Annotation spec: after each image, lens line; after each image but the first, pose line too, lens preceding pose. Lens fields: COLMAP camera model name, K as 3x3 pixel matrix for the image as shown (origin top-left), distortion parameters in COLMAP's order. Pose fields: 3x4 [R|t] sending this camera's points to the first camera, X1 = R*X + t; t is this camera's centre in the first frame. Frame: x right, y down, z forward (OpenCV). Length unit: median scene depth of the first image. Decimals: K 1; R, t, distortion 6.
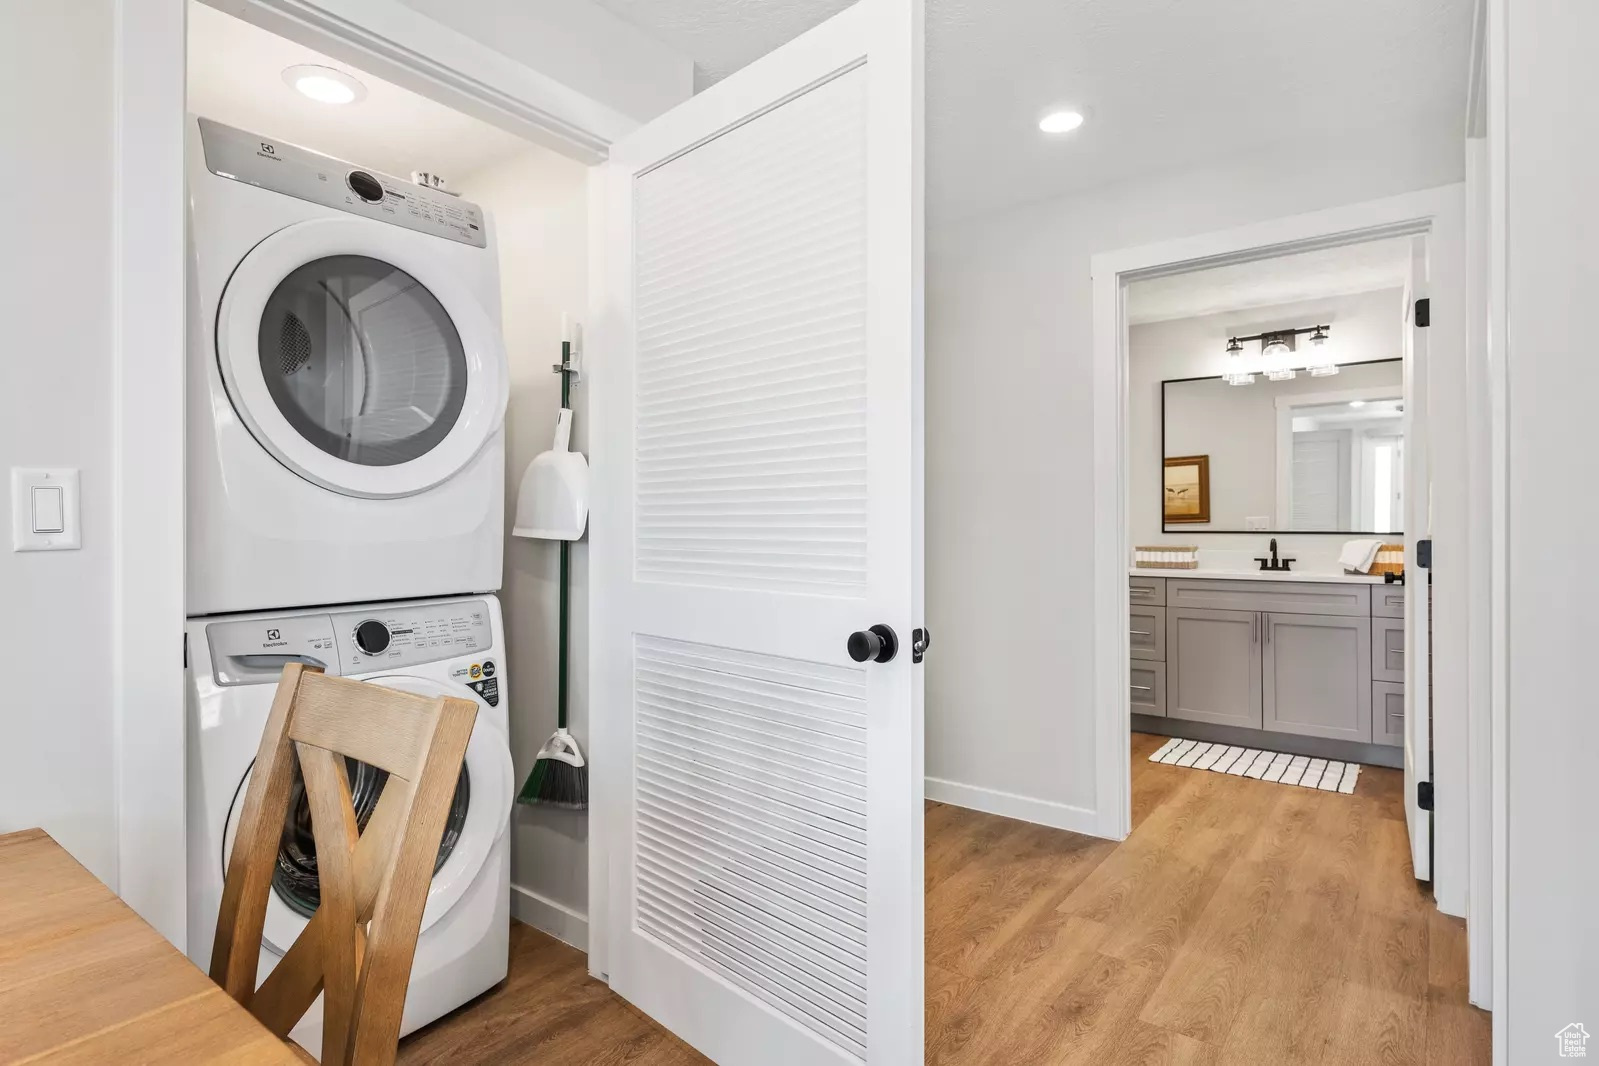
lens RADIAL K [[835.2, 0, 799.5], [0, 835.2, 533.0], [0, 0, 1]] dist [-0.031719, 0.000040]
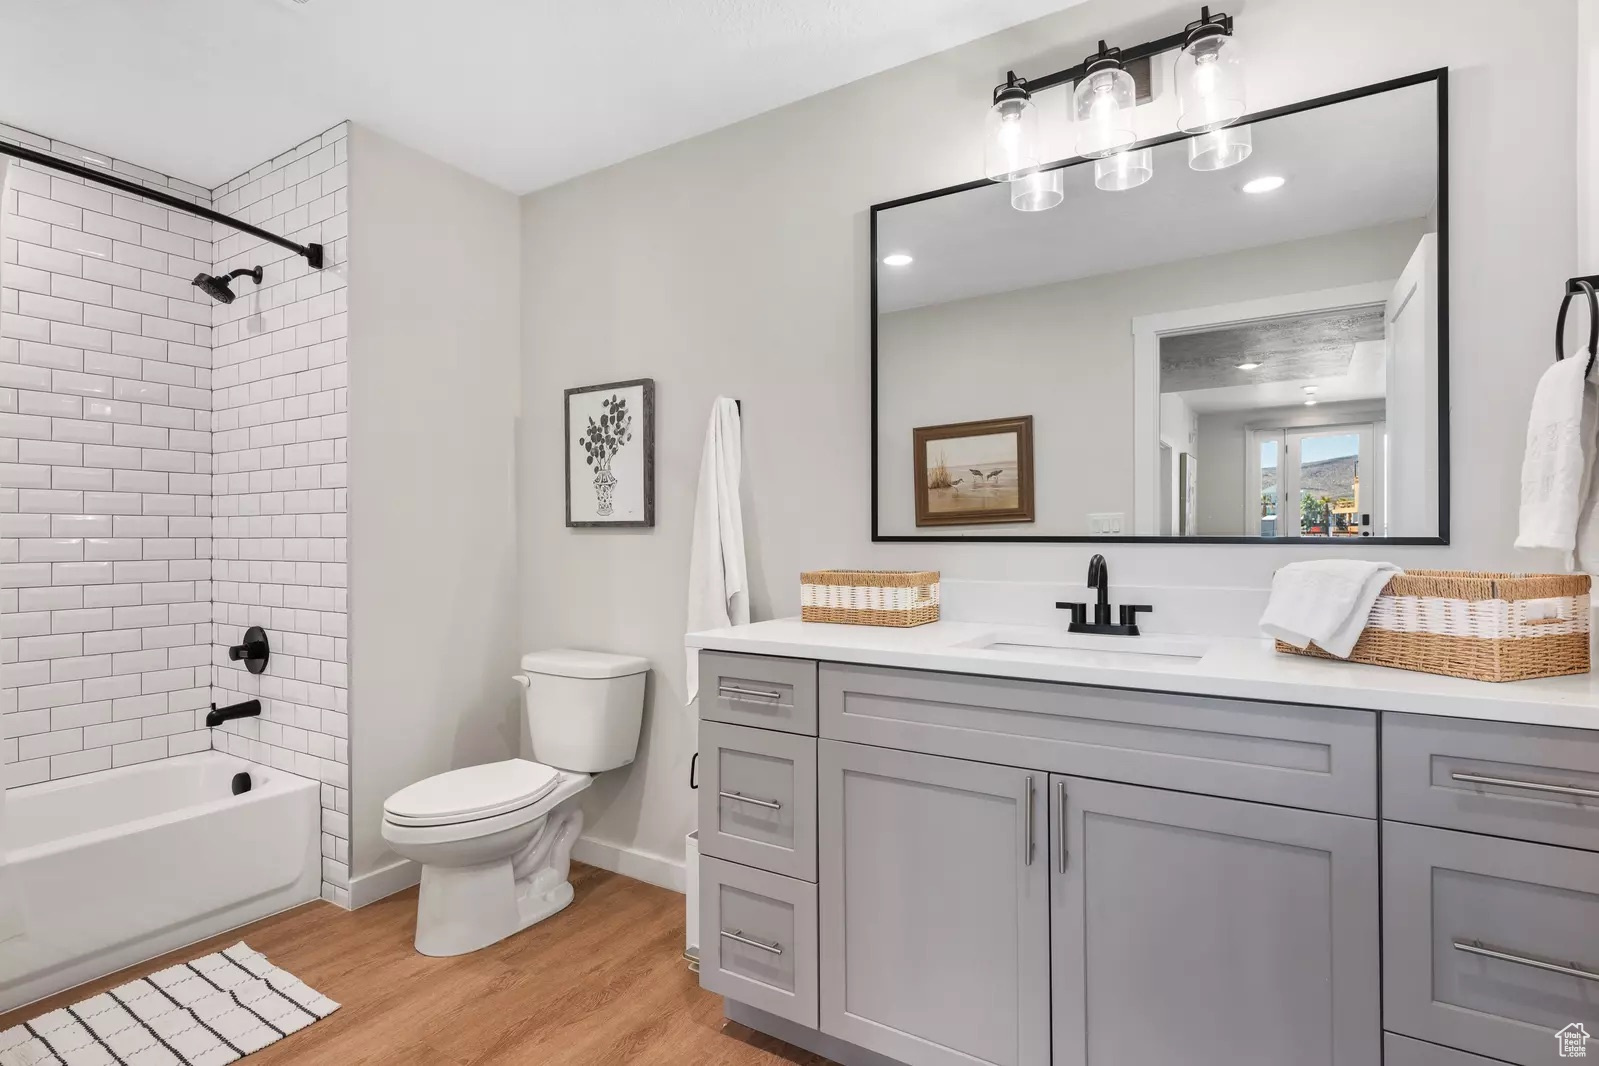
lens RADIAL K [[773.5, 0, 799.5], [0, 773.5, 547.3], [0, 0, 1]] dist [-0.000586, -0.000159]
pose [[0.996257, -0.004438, 0.086329, 0.384128], [0.003479, 0.999931, 0.011258, -0.001866], [-0.086373, -0.010915, 0.996203, 0.618150]]
